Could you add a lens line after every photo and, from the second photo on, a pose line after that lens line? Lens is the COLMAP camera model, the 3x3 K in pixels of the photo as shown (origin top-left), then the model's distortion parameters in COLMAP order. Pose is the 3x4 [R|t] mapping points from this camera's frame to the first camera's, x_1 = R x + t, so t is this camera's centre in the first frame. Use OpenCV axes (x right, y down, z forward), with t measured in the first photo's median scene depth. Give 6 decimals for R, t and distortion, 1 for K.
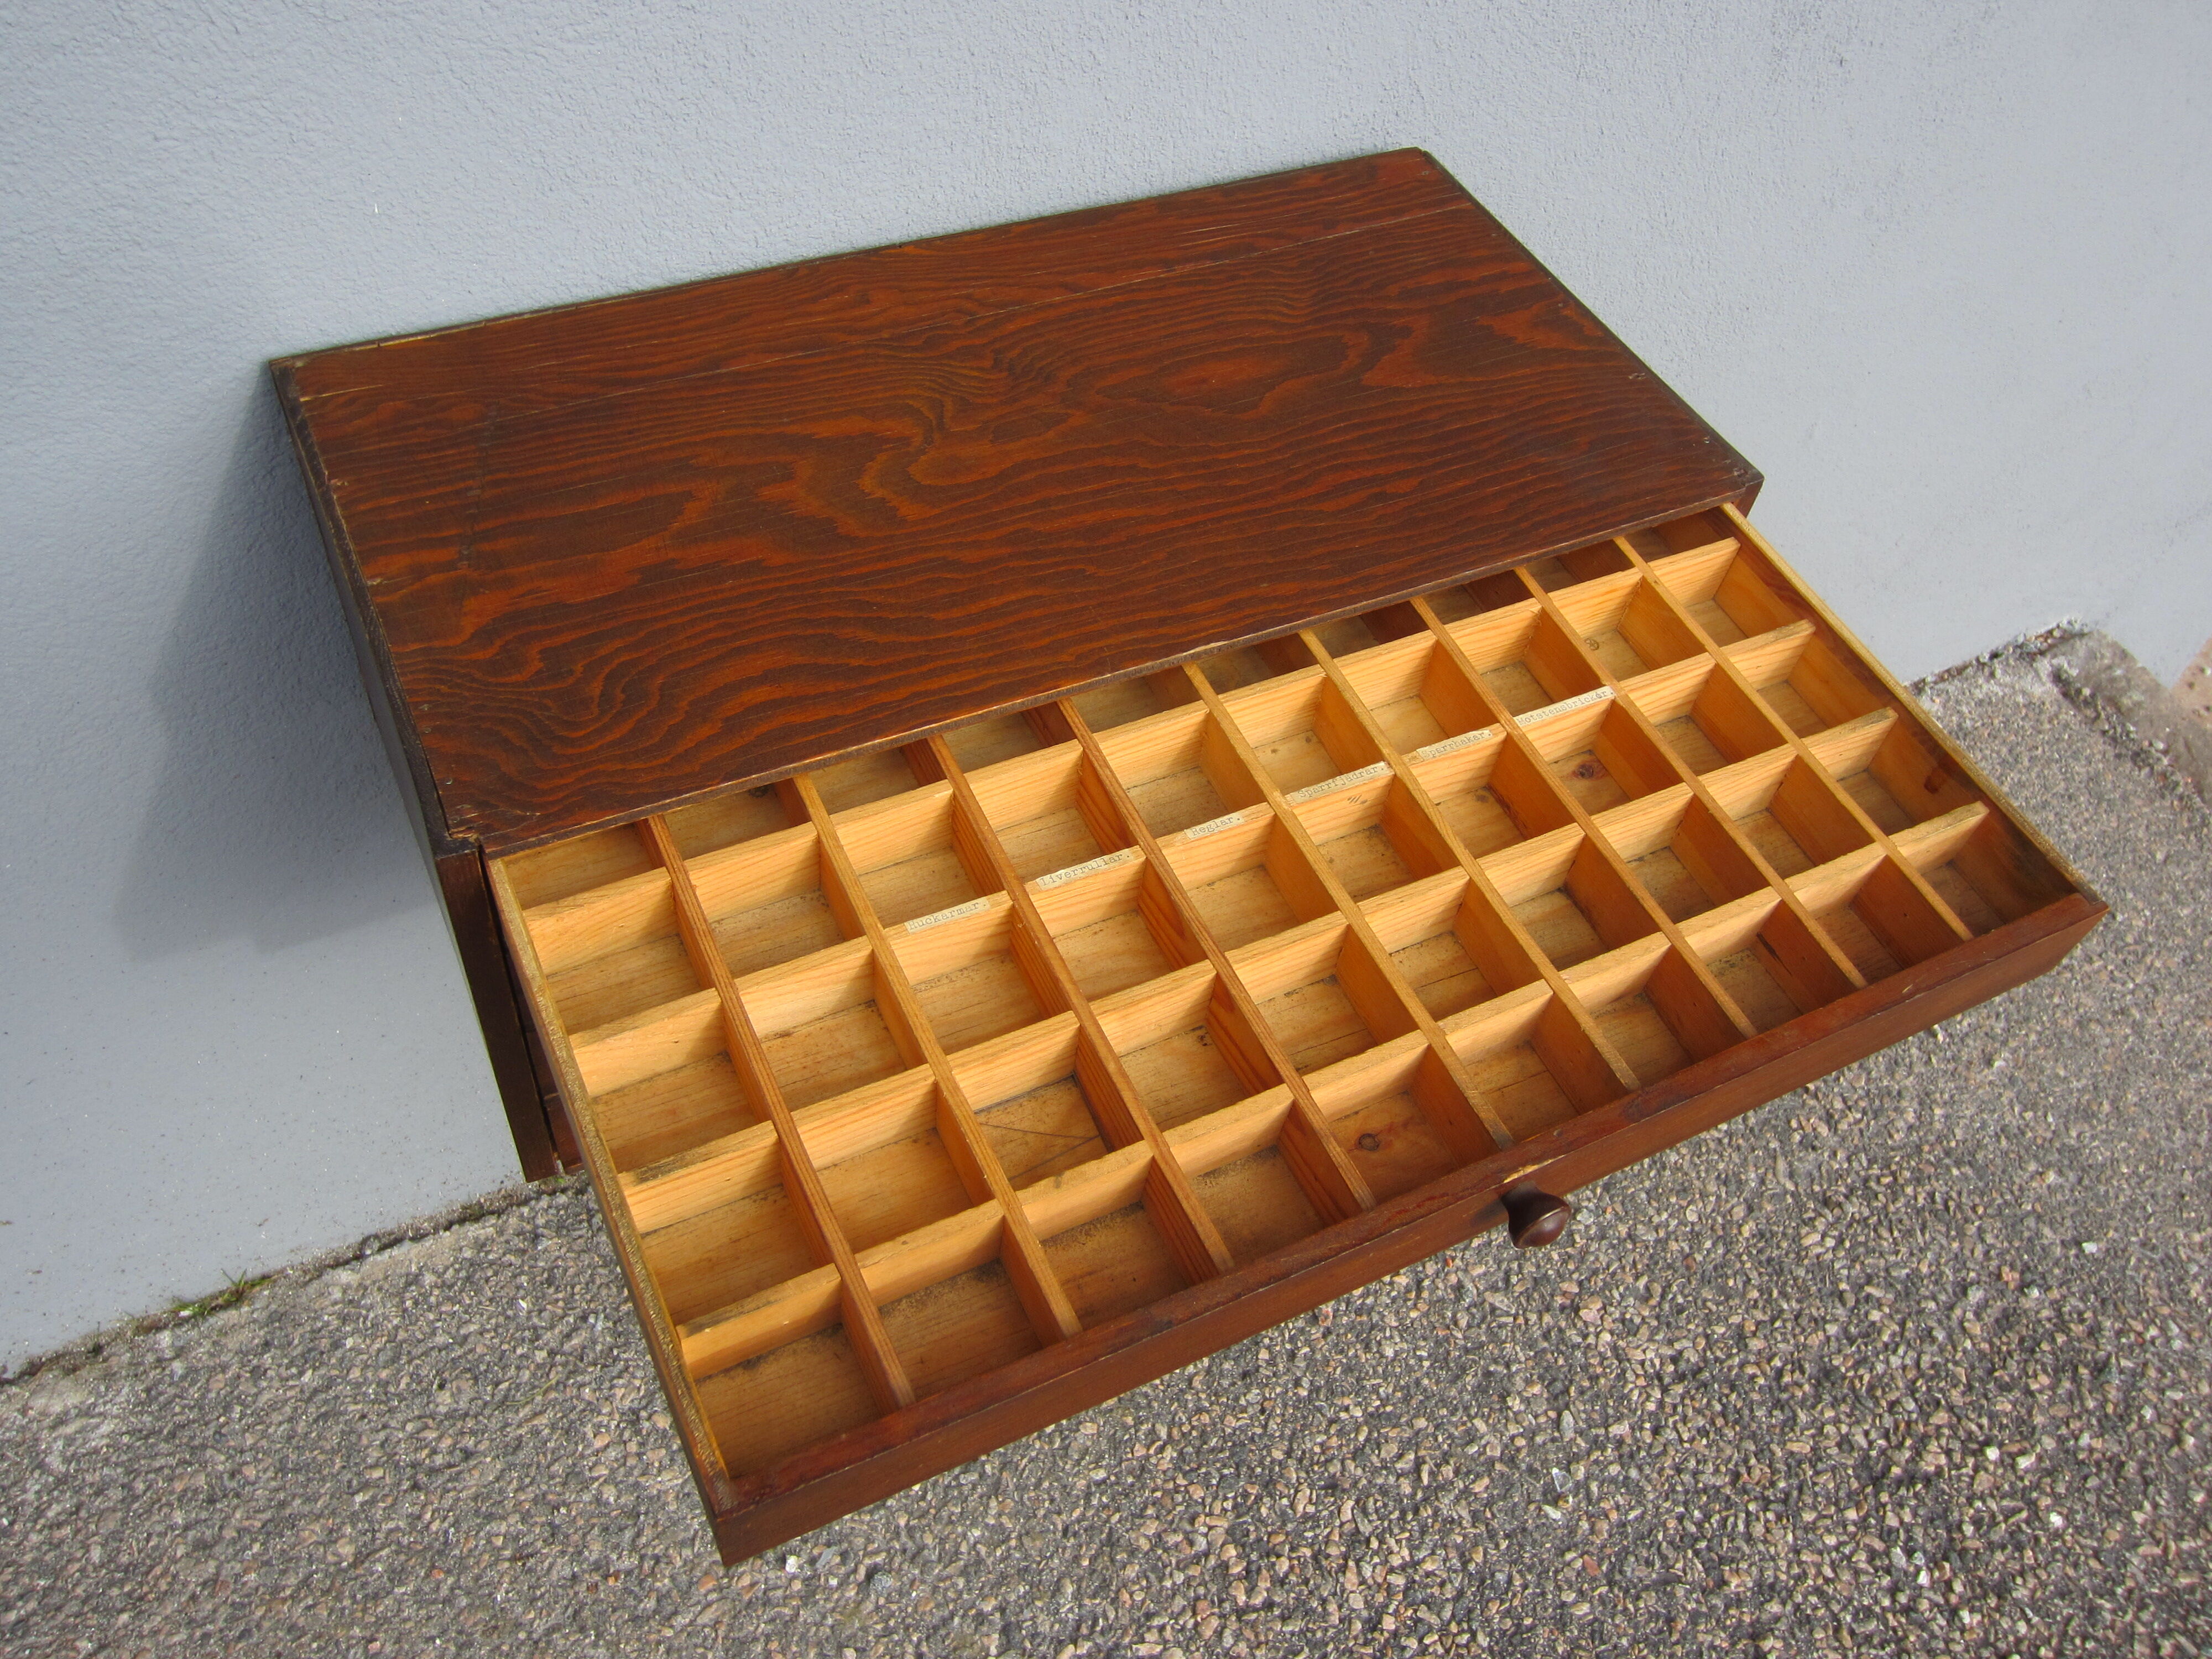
lens RADIAL K [[1845.6, 0, 1102.0], [0, 1845.6, 836.0], [0, 0, 1]] dist [-0.031602, -0.003714]
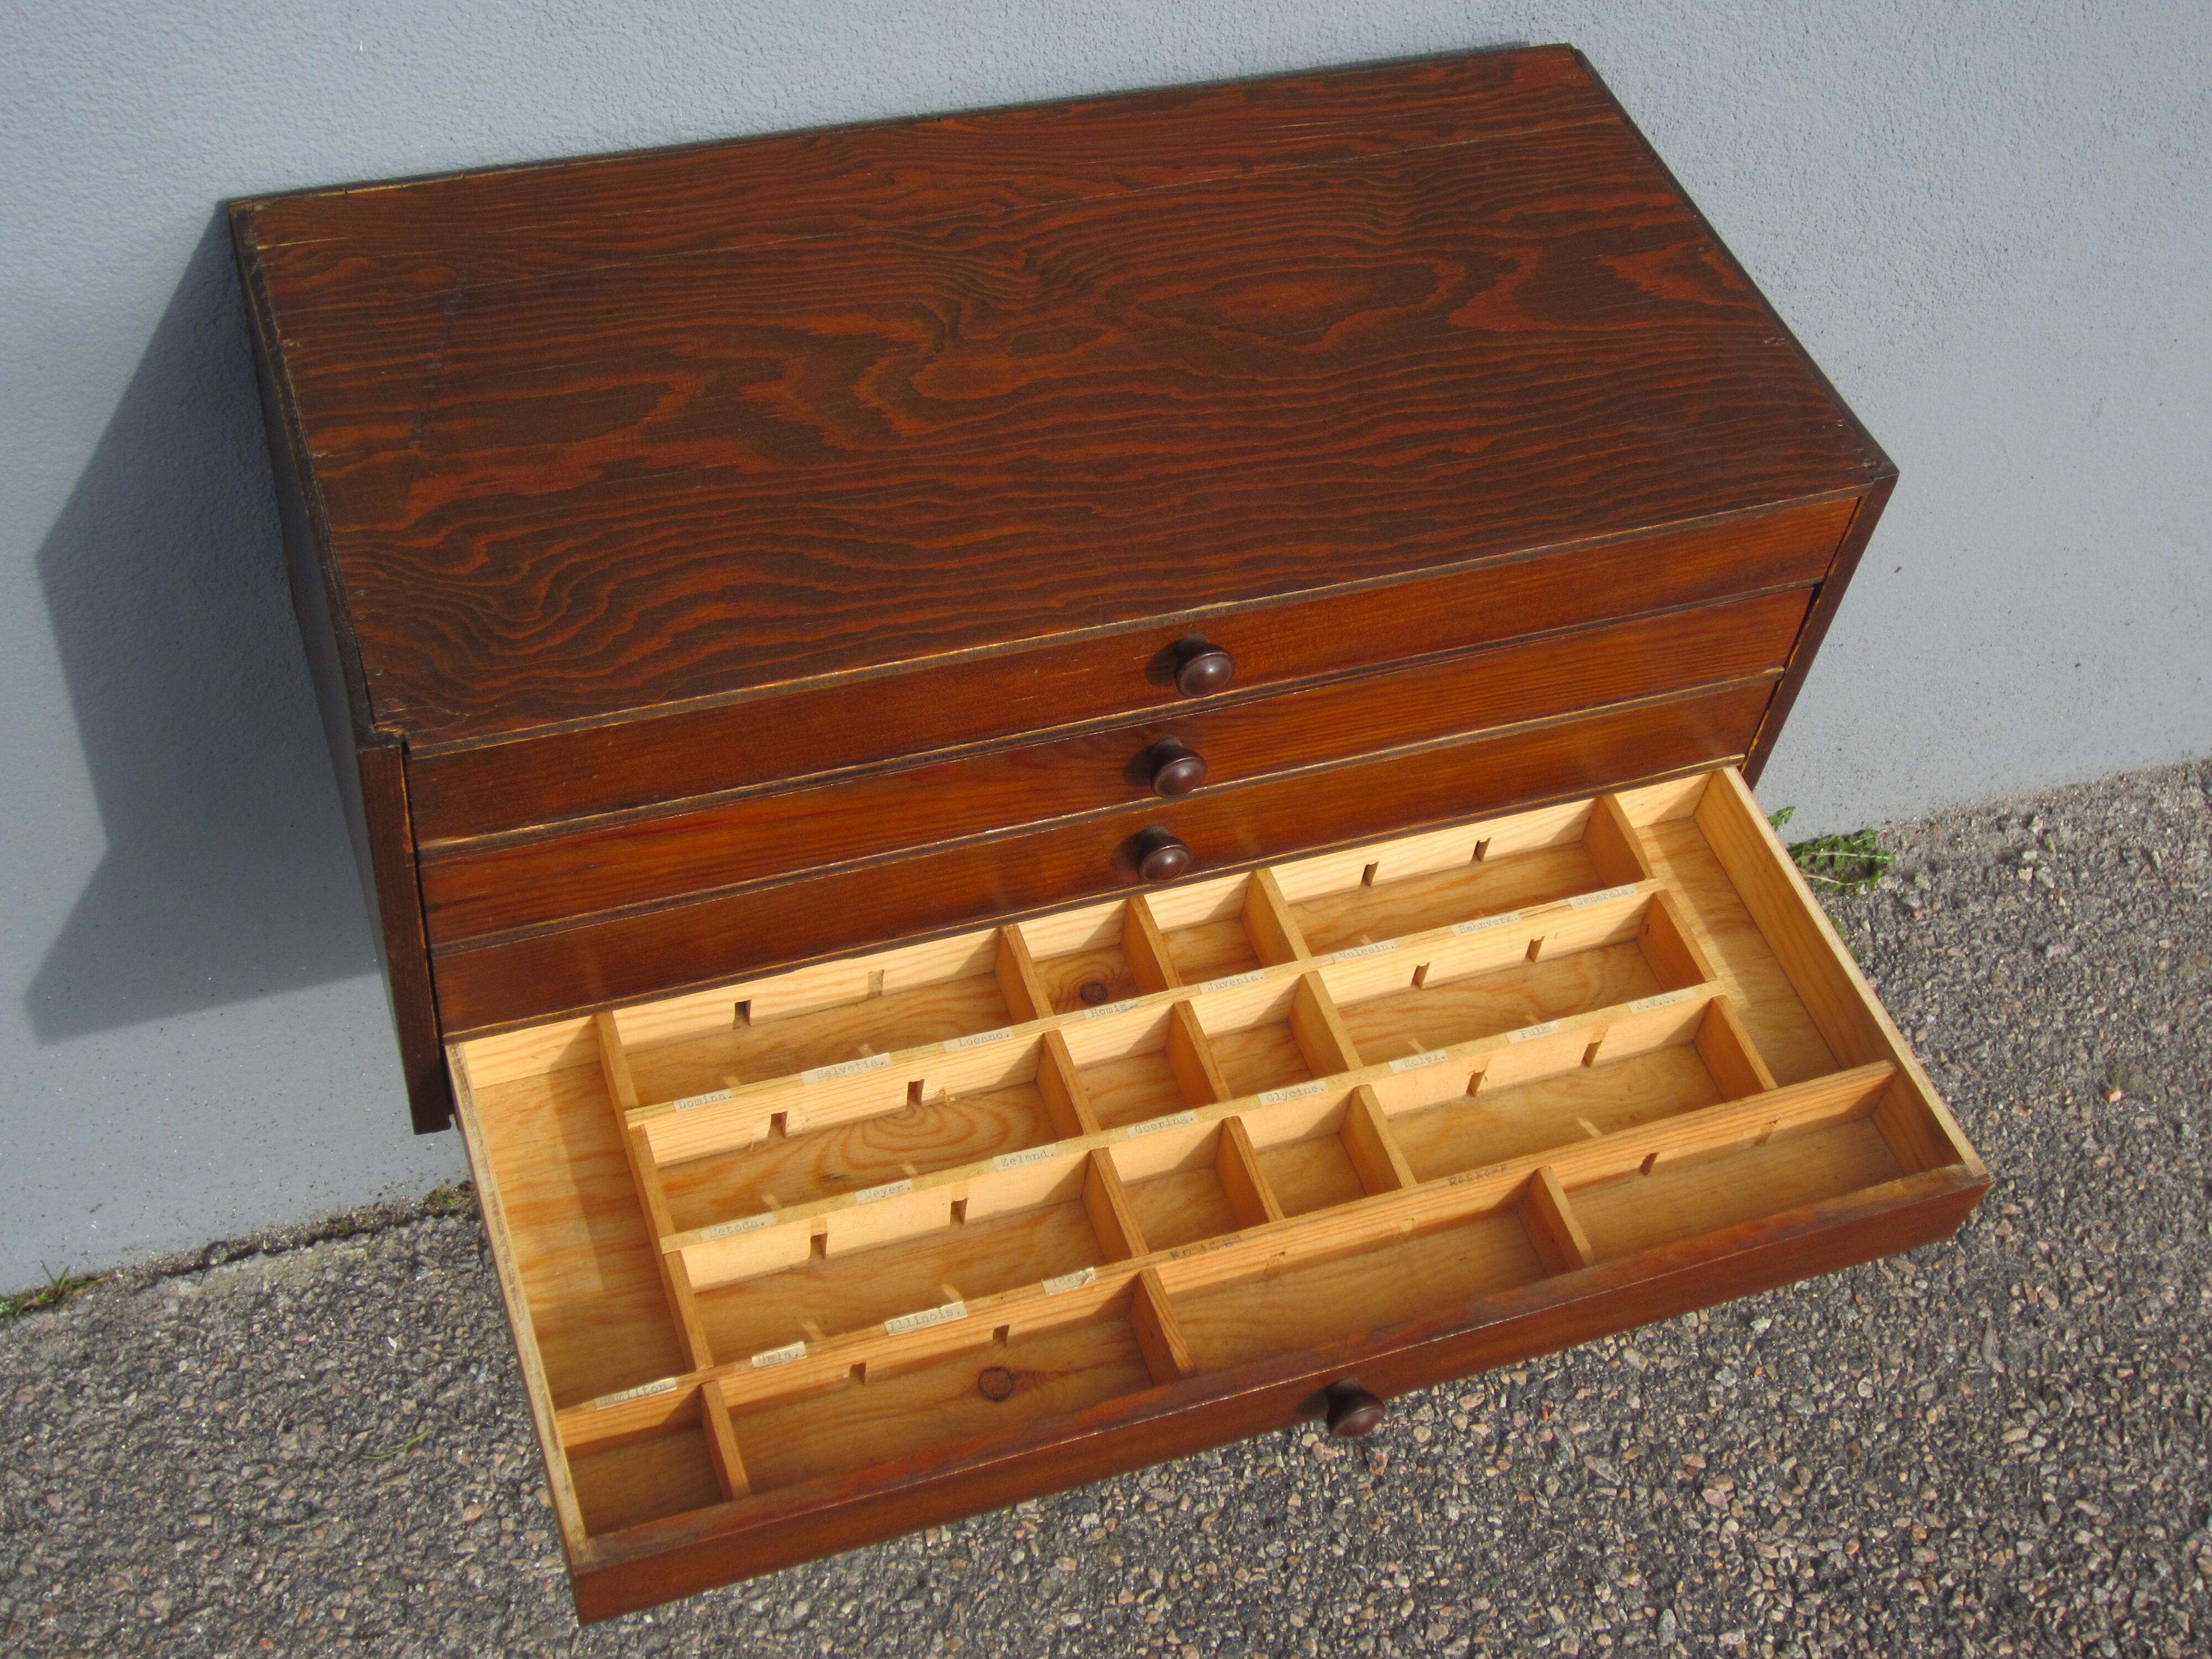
lens RADIAL K [[2691.9, 0, 1111.5], [0, 2691.9, 875.0], [0, 0, 1]] dist [-0.058519, -0.039339]
pose [[0.994468, 0.090174, -0.053870, 0.050061], [-0.090411, 0.995903, -0.001985, 0.022238], [0.053471, 0.006845, 0.998546, -0.180259]]
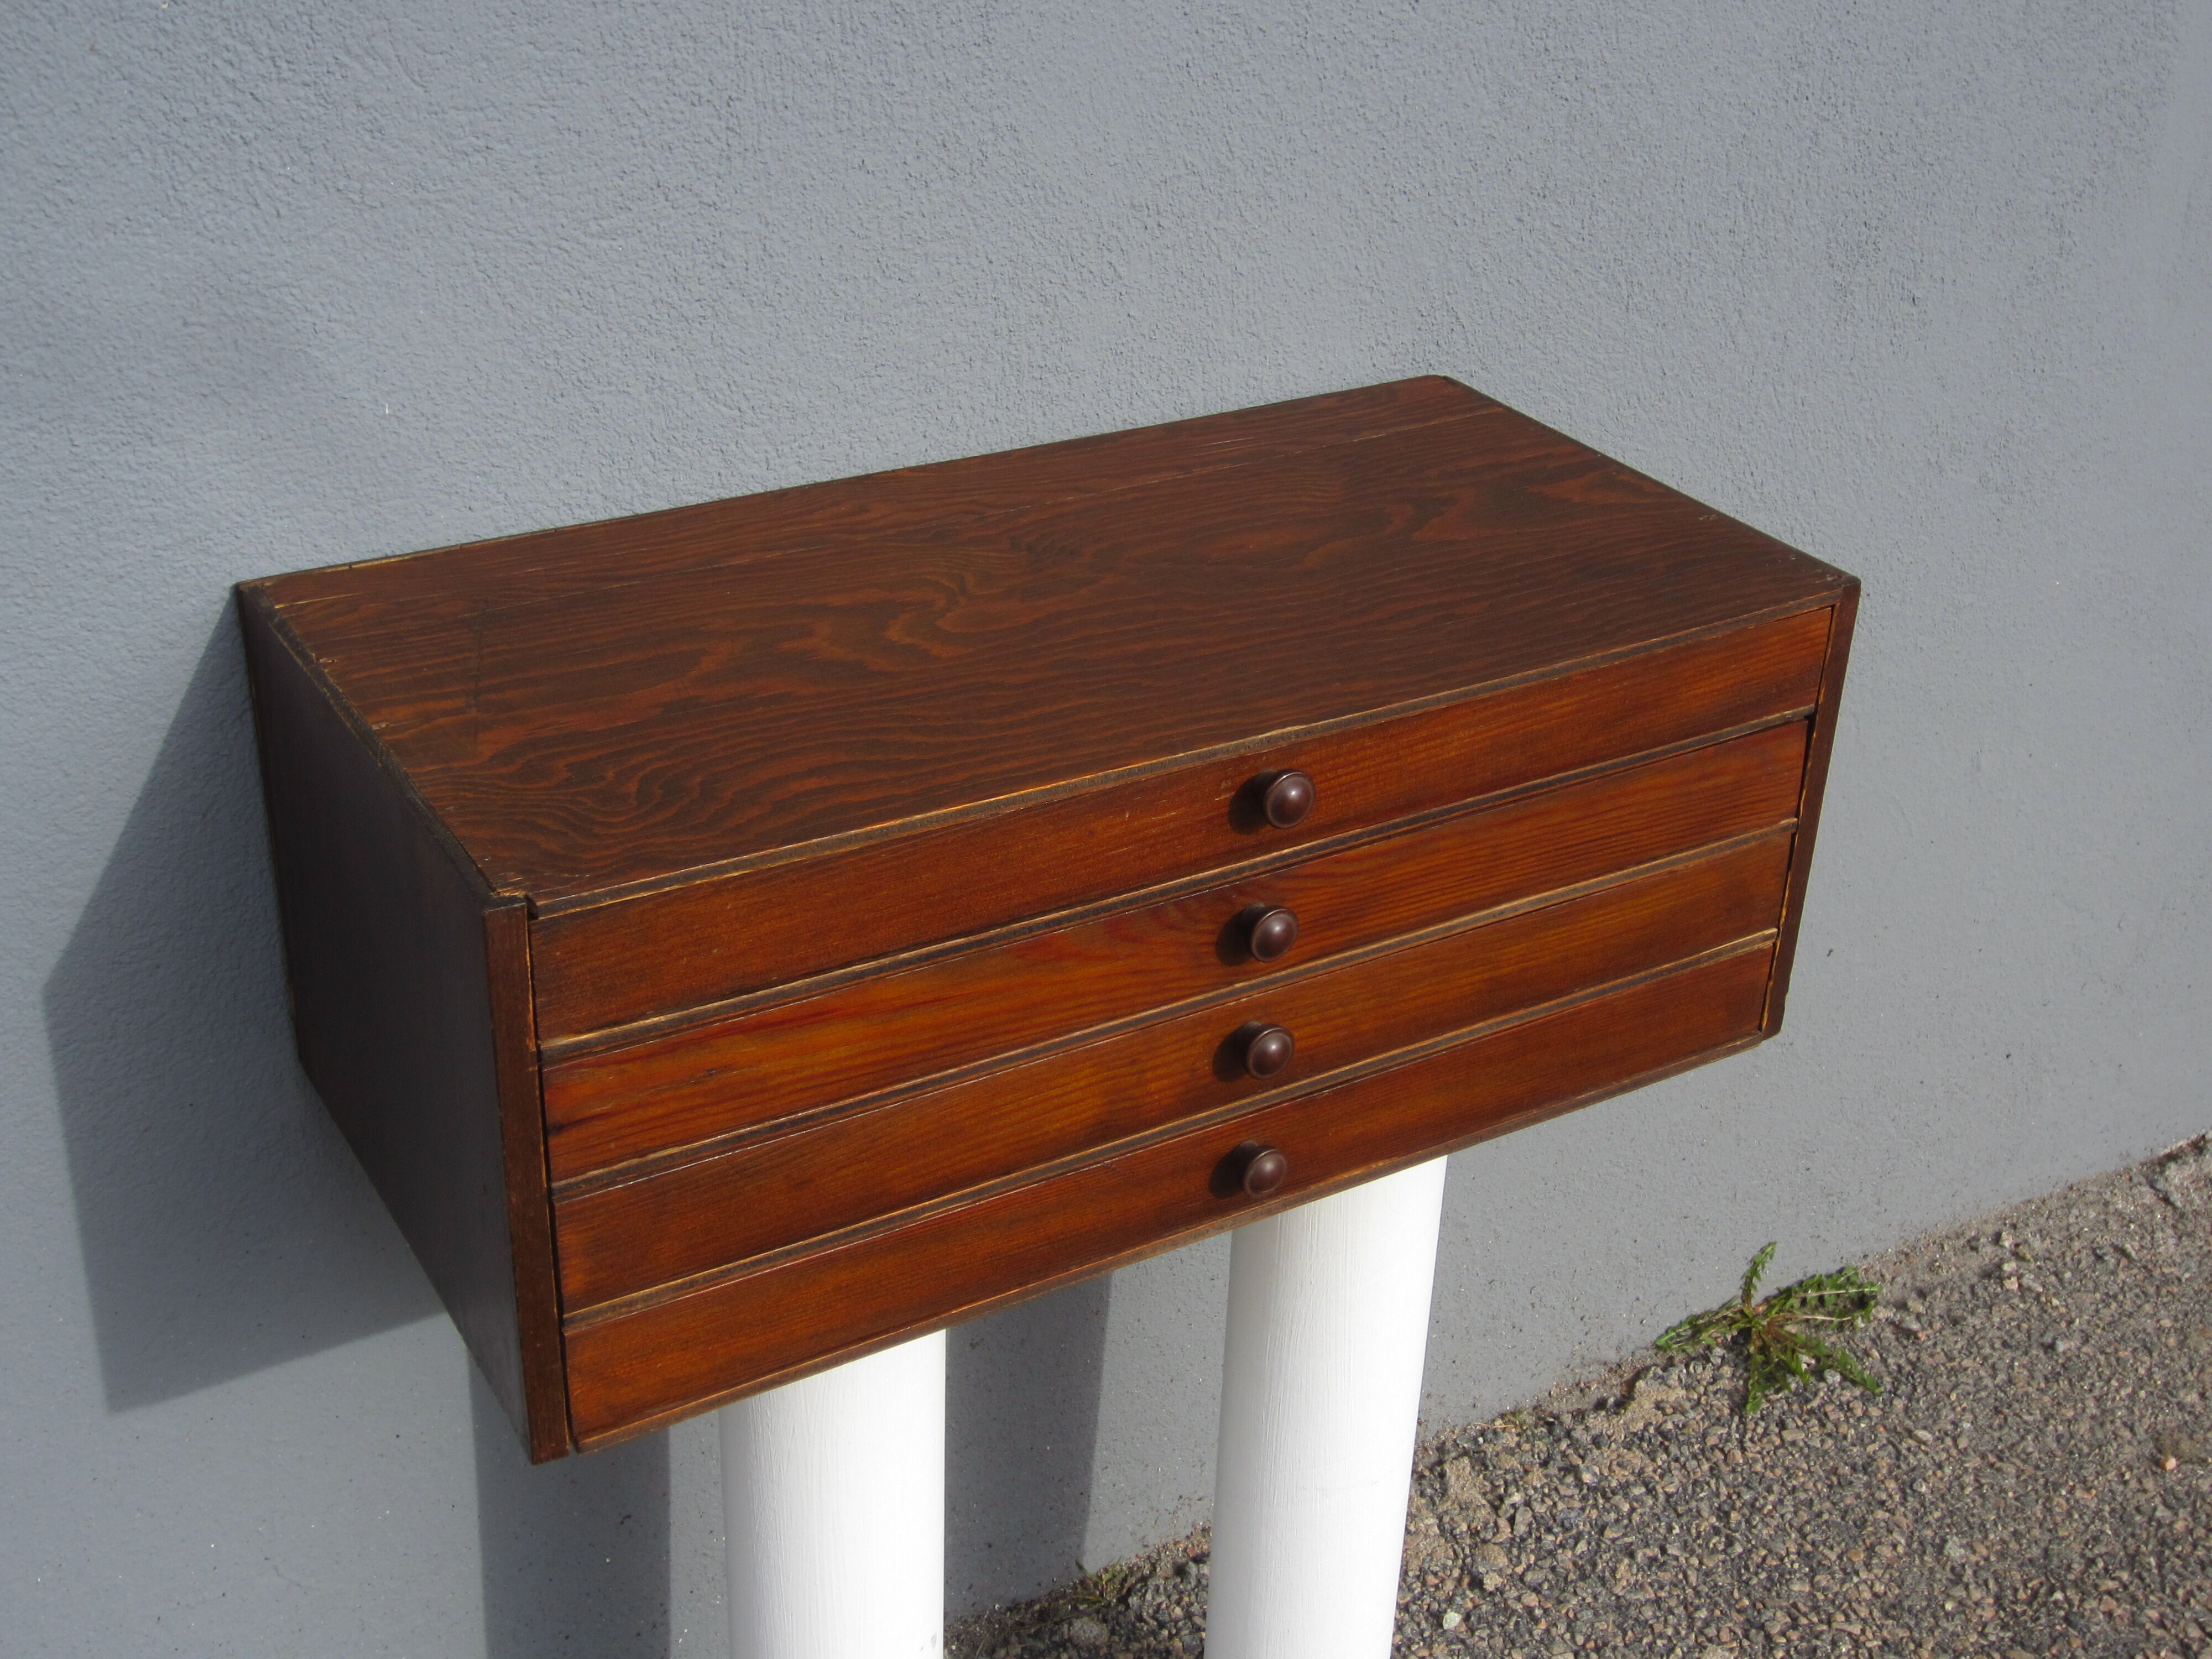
lens RADIAL K [[2728.8, 0, 1110.9], [0, 2728.8, 836.6], [0, 0, 1]] dist [-0.085653, 0.047047]
pose [[0.996381, -0.078053, 0.033669, -0.052002], [0.084931, 0.930675, -0.355852, 0.236717], [-0.003559, 0.357423, 0.933936, -0.140517]]
